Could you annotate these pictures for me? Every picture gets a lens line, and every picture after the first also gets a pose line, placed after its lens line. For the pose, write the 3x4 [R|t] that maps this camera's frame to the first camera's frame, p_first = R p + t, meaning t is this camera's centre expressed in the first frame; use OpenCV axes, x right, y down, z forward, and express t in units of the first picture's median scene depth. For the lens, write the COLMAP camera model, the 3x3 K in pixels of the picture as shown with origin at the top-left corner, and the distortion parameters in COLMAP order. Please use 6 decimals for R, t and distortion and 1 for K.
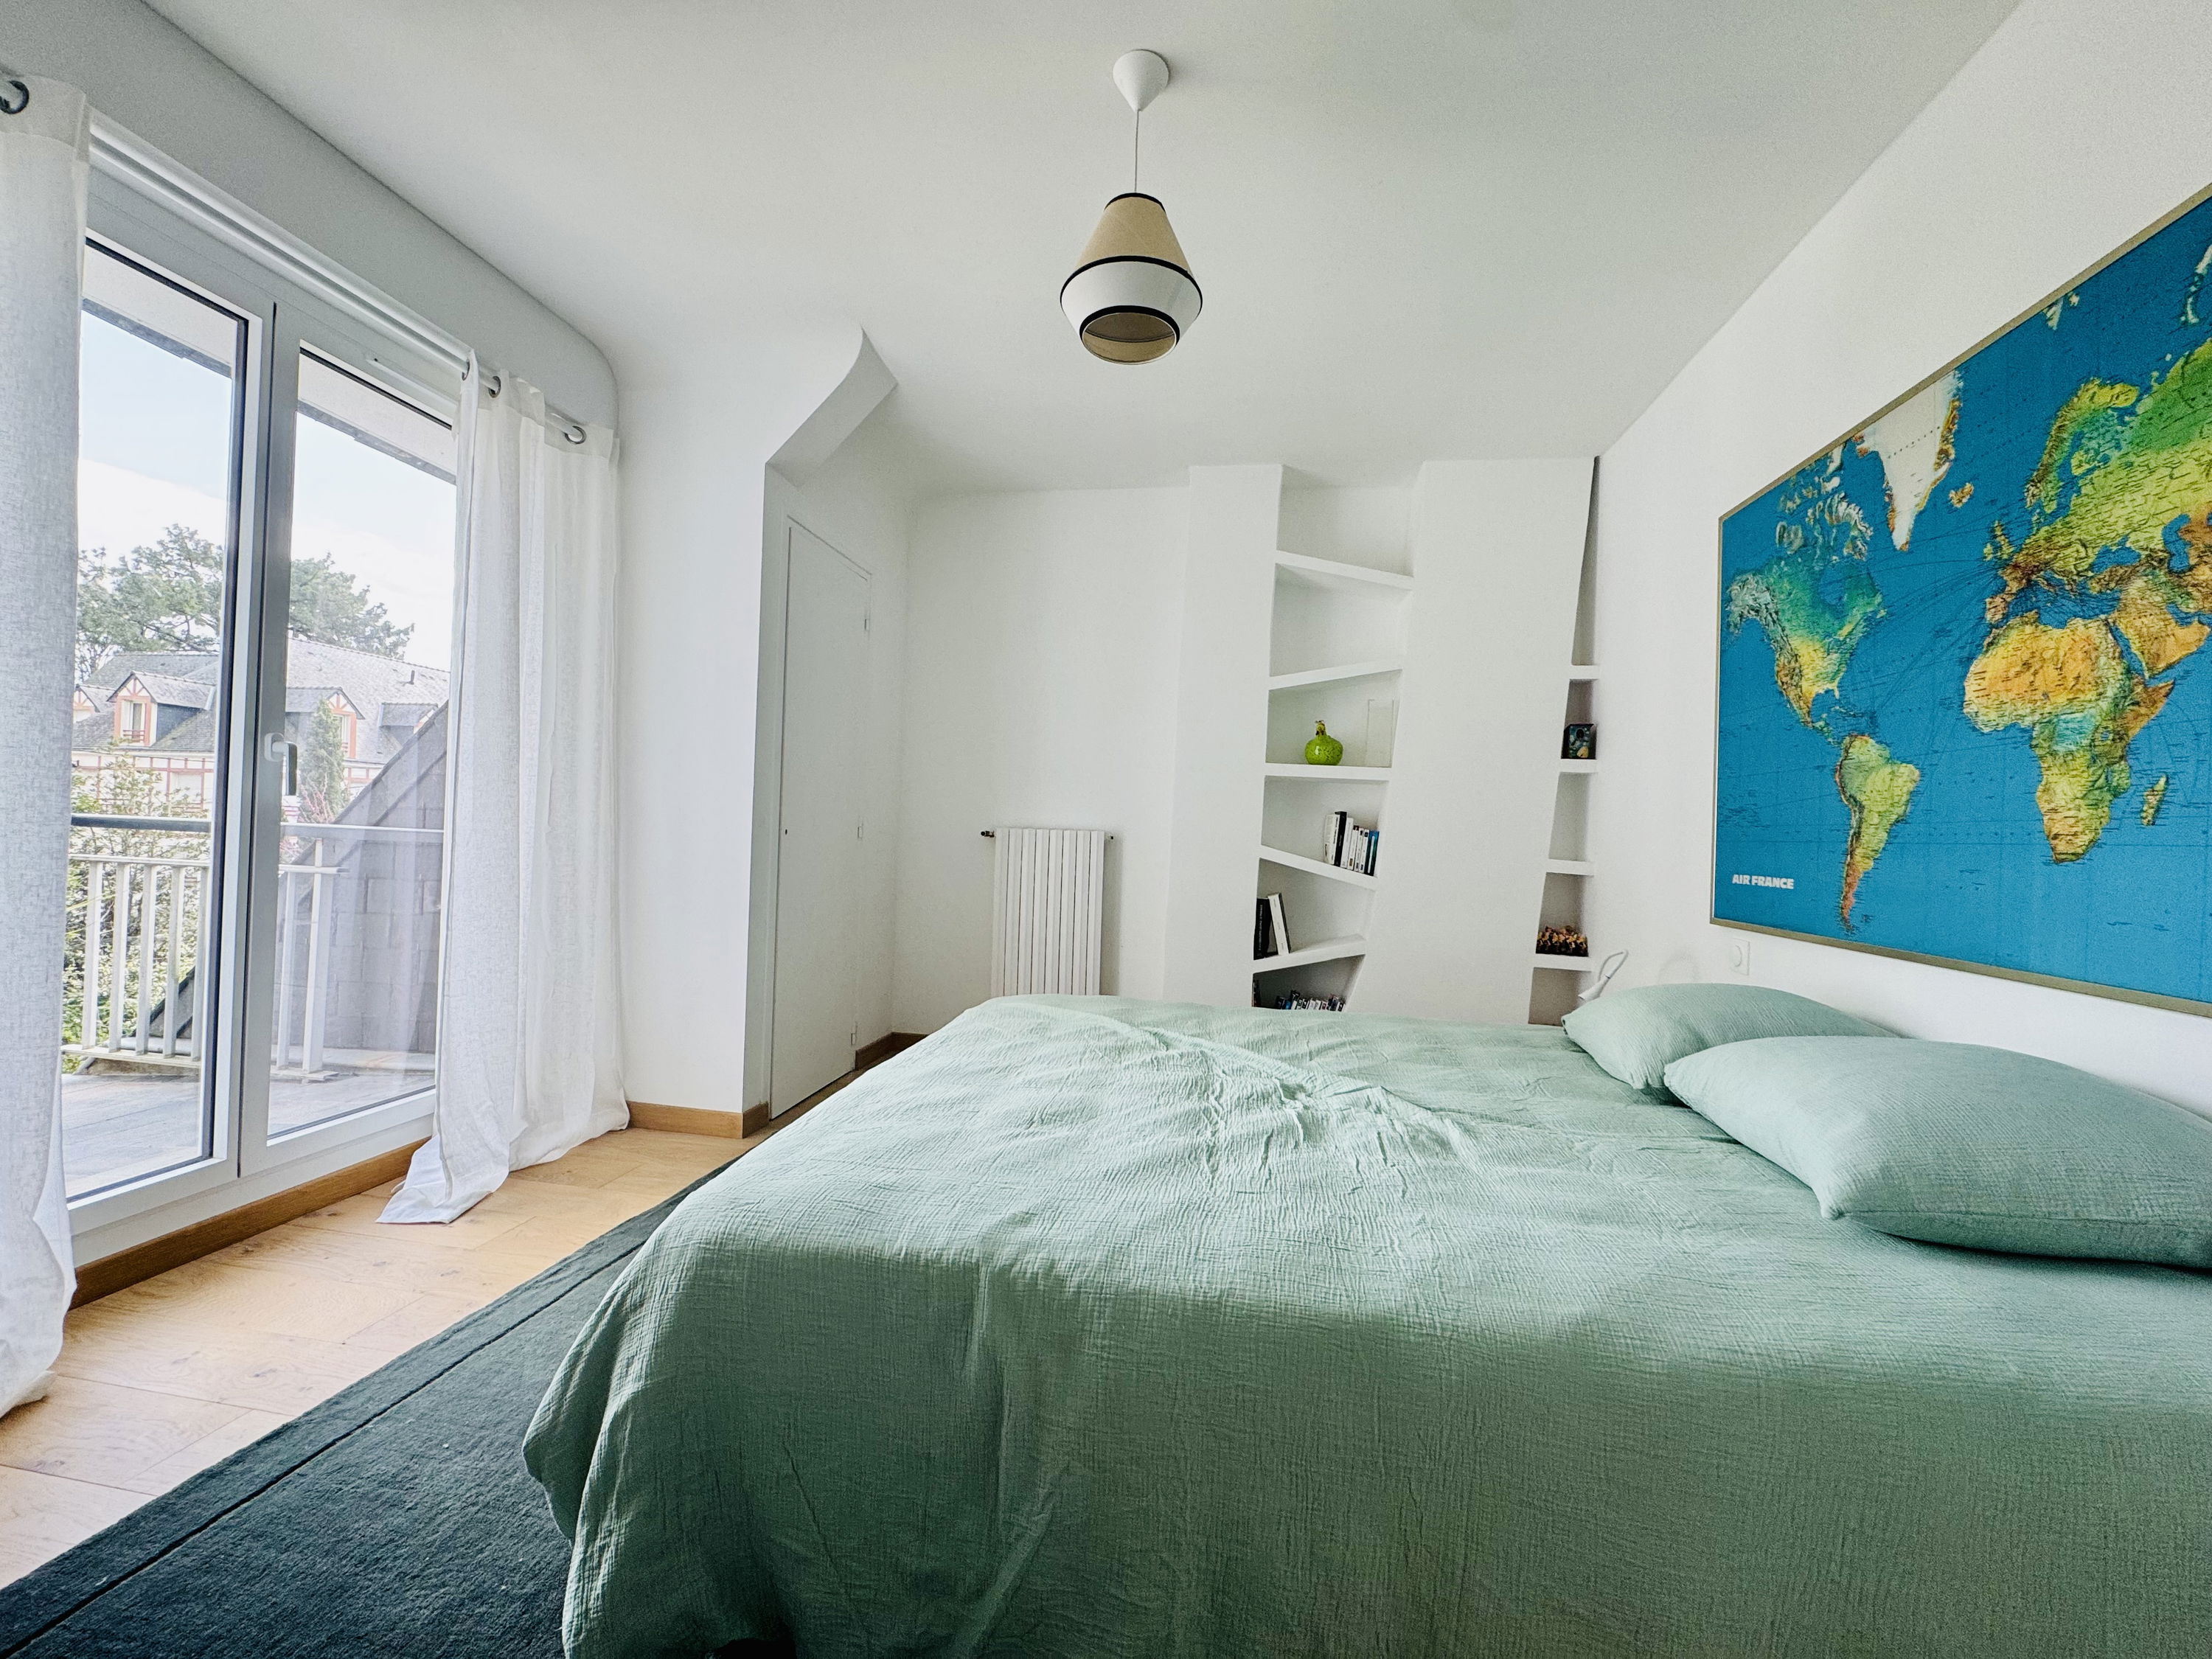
lens RADIAL K [[882.7, 0, 1106.0], [0, 882.7, 829.5], [0, 0, 1]] dist [-0.004117, 0.000263]
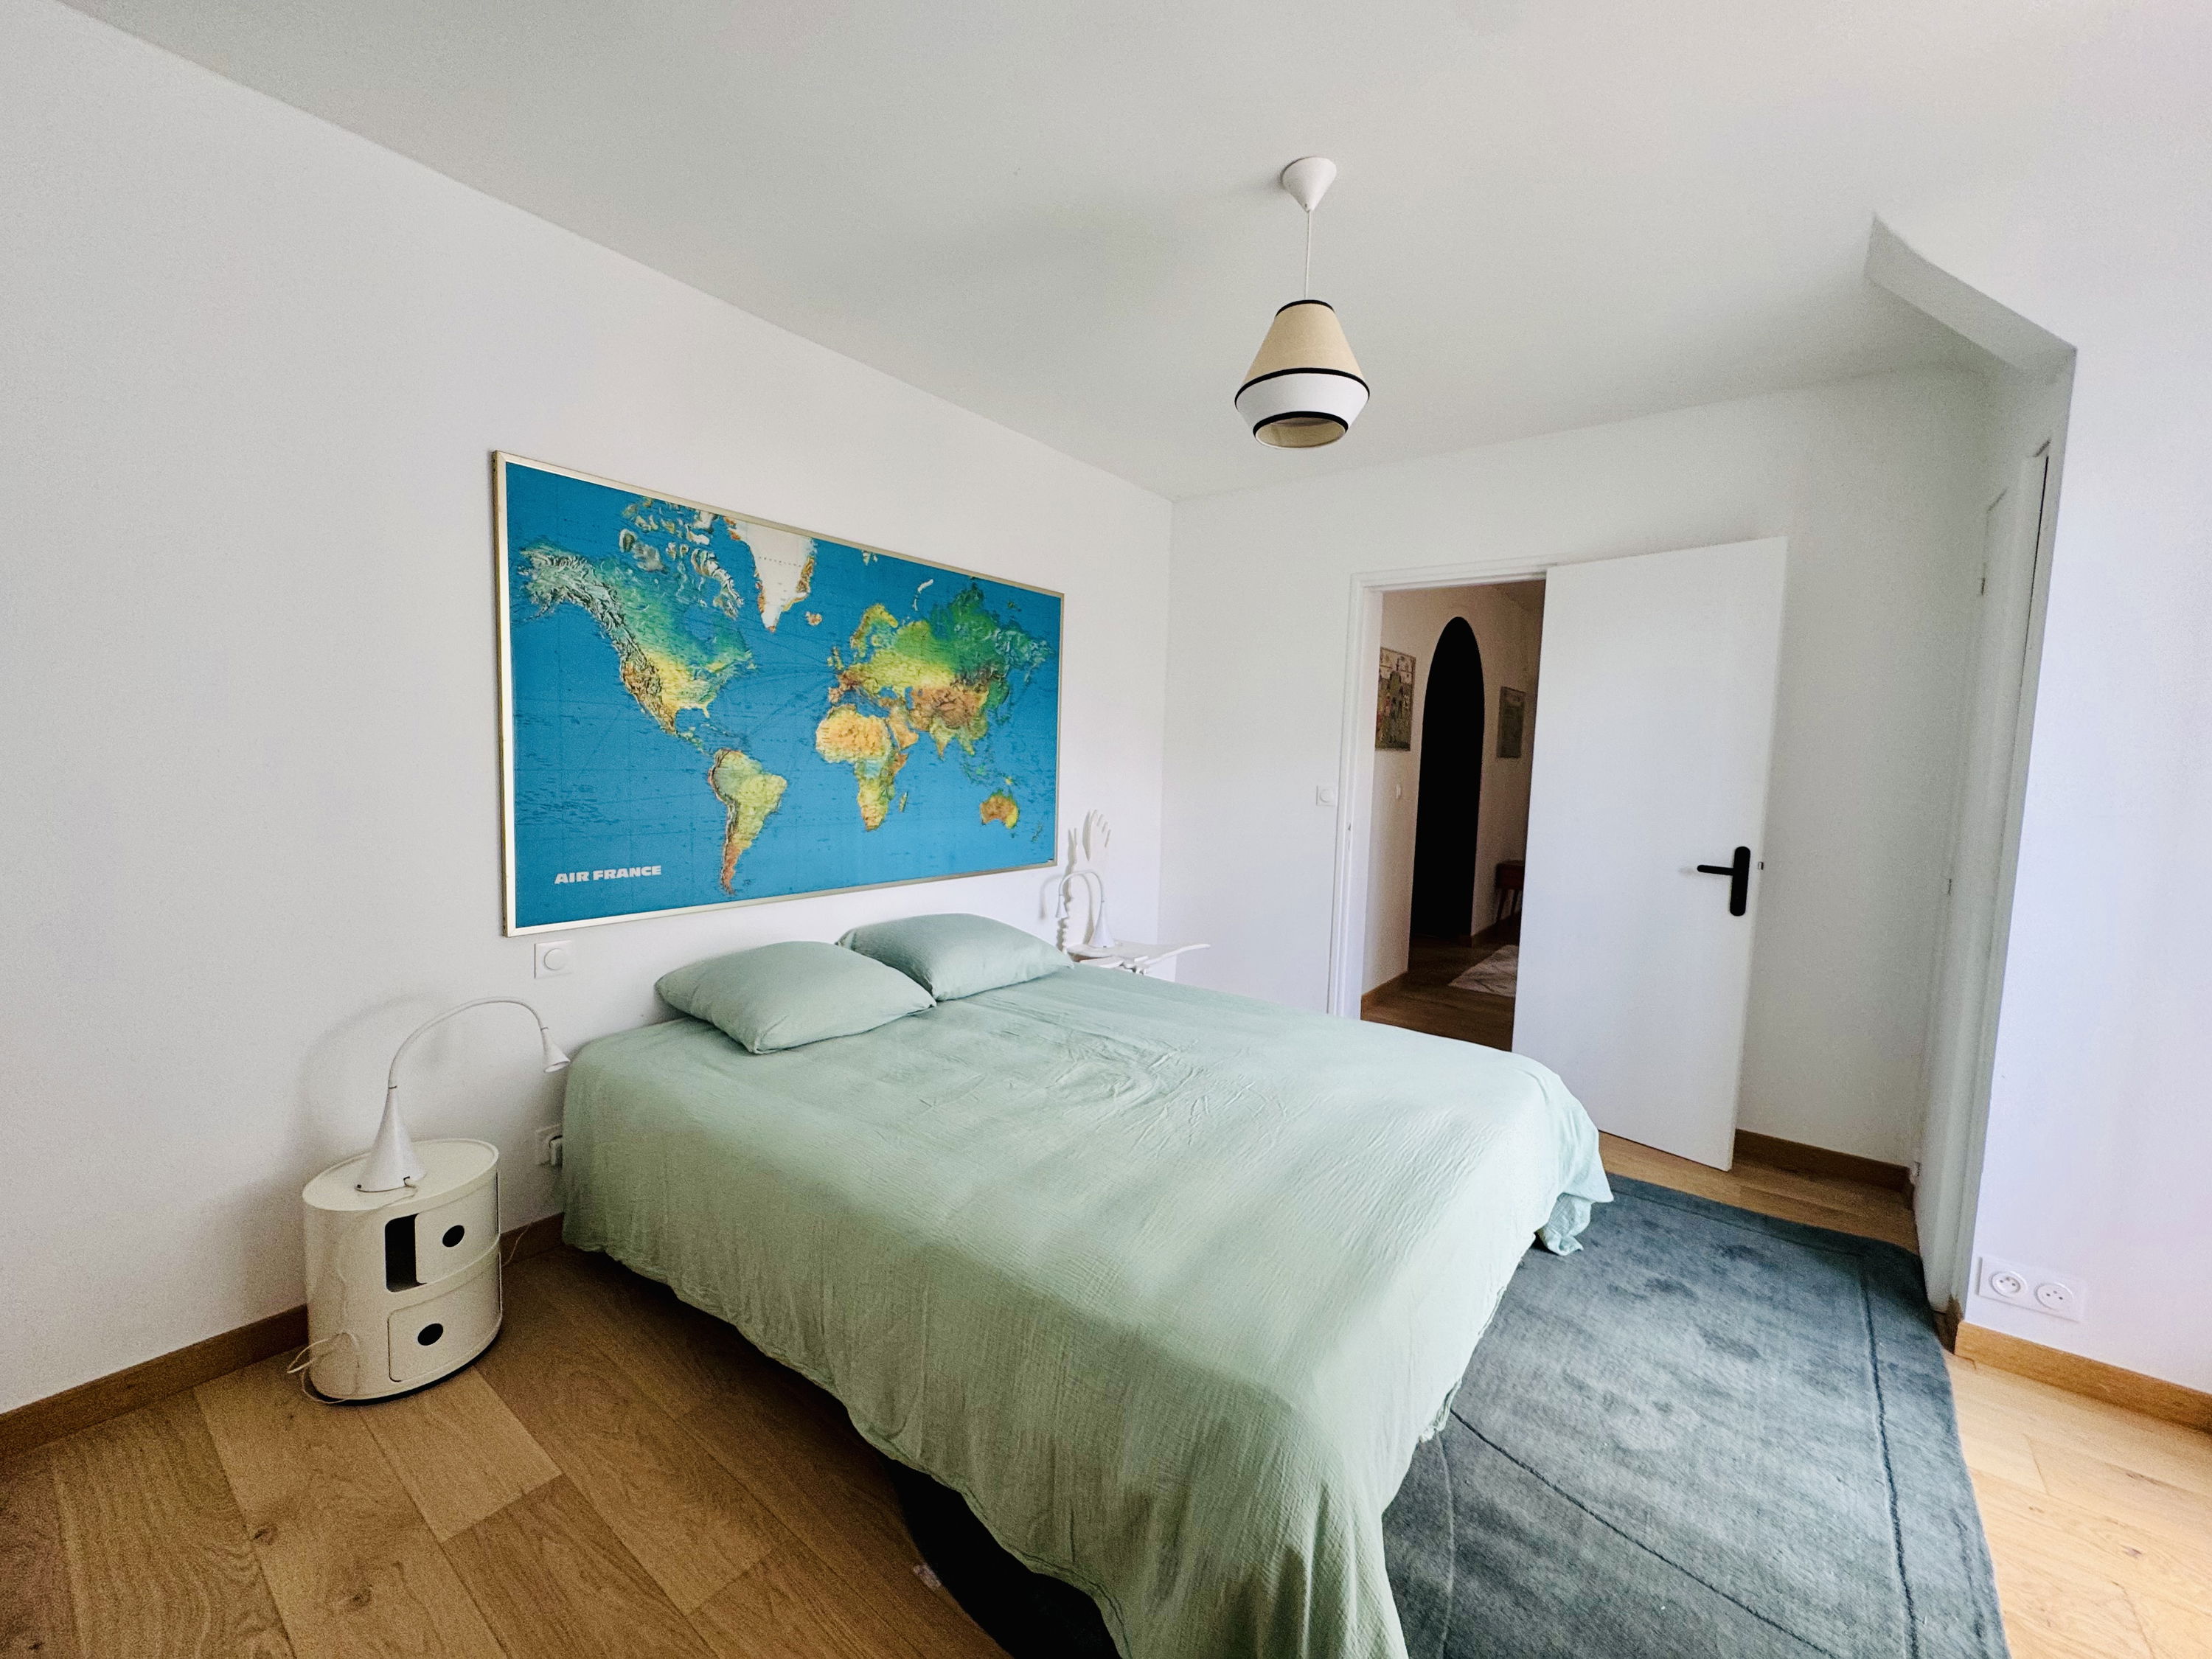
lens RADIAL K [[882.7, 0, 1106.0], [0, 882.7, 829.5], [0, 0, 1]] dist [-0.004117, 0.000263]
pose [[-0.882987, -0.096131, 0.459449, -0.303564], [-0.058232, 0.993677, 0.095996, -0.159303], [-0.465772, 0.058008, -0.883001, 2.057239]]
